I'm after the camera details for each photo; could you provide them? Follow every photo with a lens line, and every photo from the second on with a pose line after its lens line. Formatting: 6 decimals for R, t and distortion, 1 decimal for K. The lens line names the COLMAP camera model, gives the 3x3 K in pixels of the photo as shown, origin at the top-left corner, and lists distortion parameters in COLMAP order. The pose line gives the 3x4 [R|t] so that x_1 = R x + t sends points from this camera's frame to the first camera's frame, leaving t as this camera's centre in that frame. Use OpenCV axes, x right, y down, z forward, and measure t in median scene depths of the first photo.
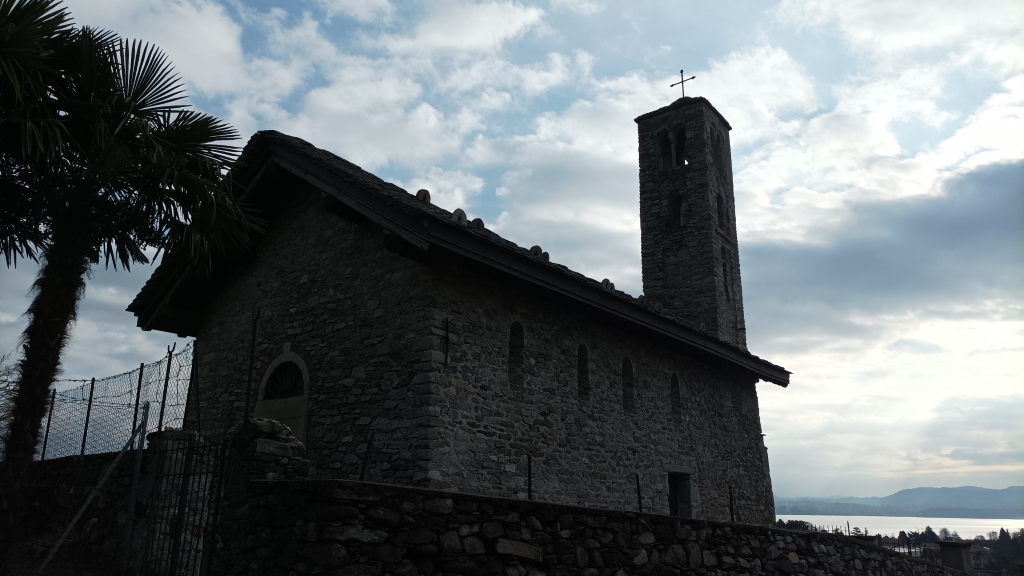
lens RADIAL K [[757.5, 0, 516.8], [0, 757.5, 287.8], [0, 0, 1]] dist [0.044923, -0.039540]
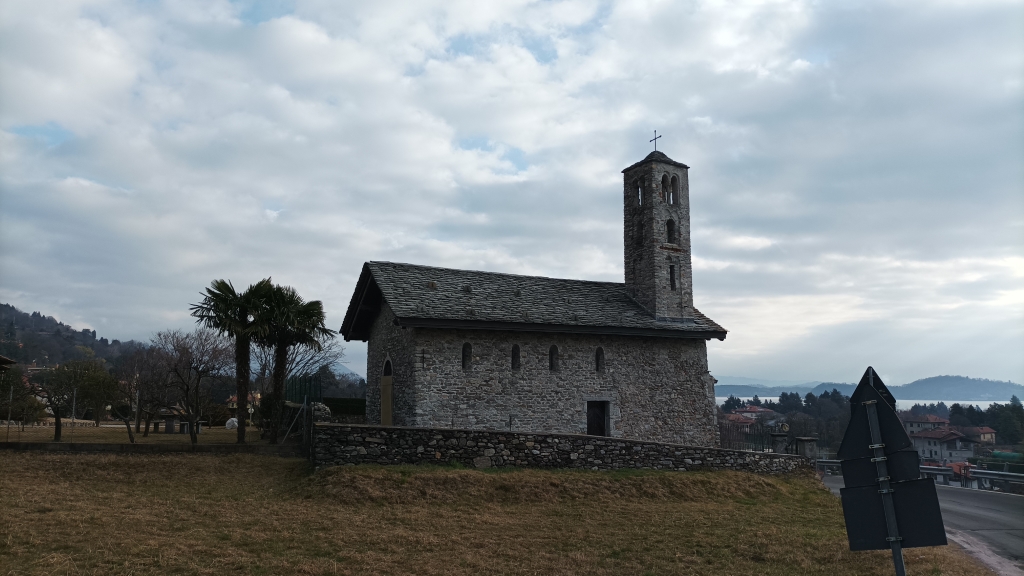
lens RADIAL K [[757.5, 0, 516.5], [0, 757.5, 287.8], [0, 0, 1]] dist [0.044923, -0.039540]
pose [[0.912168, -0.063522, -0.404864, 0.990168], [0.119874, 0.986063, 0.115368, -0.334531], [0.391893, -0.153768, 0.907069, -0.902654]]
